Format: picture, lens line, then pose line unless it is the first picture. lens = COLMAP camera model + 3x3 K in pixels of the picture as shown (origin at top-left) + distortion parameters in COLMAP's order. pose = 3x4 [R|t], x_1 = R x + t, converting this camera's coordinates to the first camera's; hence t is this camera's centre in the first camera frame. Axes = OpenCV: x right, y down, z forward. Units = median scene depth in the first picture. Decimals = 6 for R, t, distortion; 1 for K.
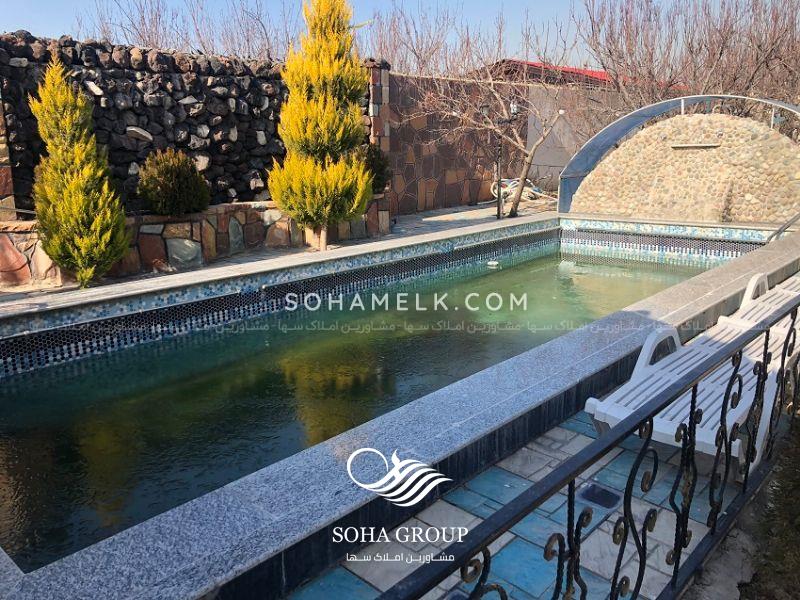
lens RADIAL K [[653.8, 0, 402.1], [0, 653.8, 298.1], [0, 0, 1]] dist [0.036658, -0.033638]
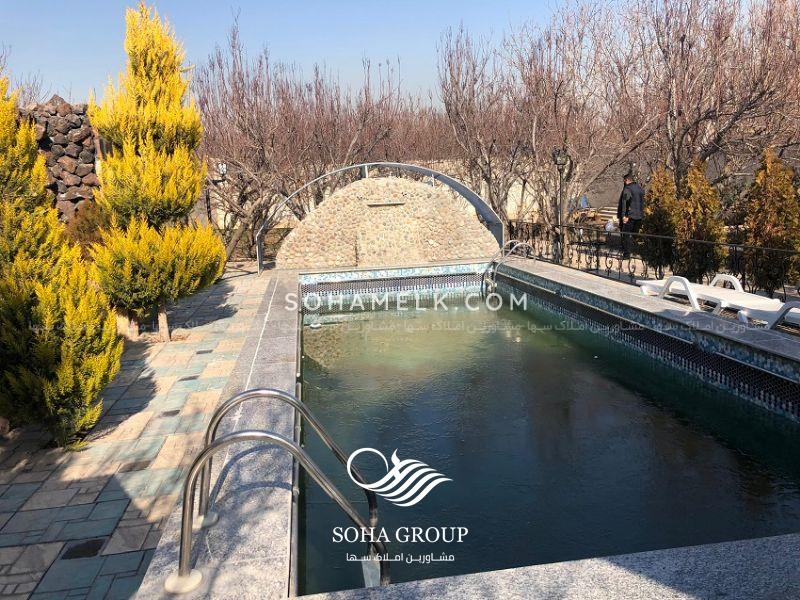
lens RADIAL K [[653.8, 0, 401.1], [0, 653.8, 301.9], [0, 0, 1]] dist [0.036658, -0.033638]
pose [[0.632073, -0.132901, 0.763427, -0.477012], [0.204436, 0.978879, 0.001147, -0.051128], [-0.747456, 0.155347, 0.645893, 0.233526]]
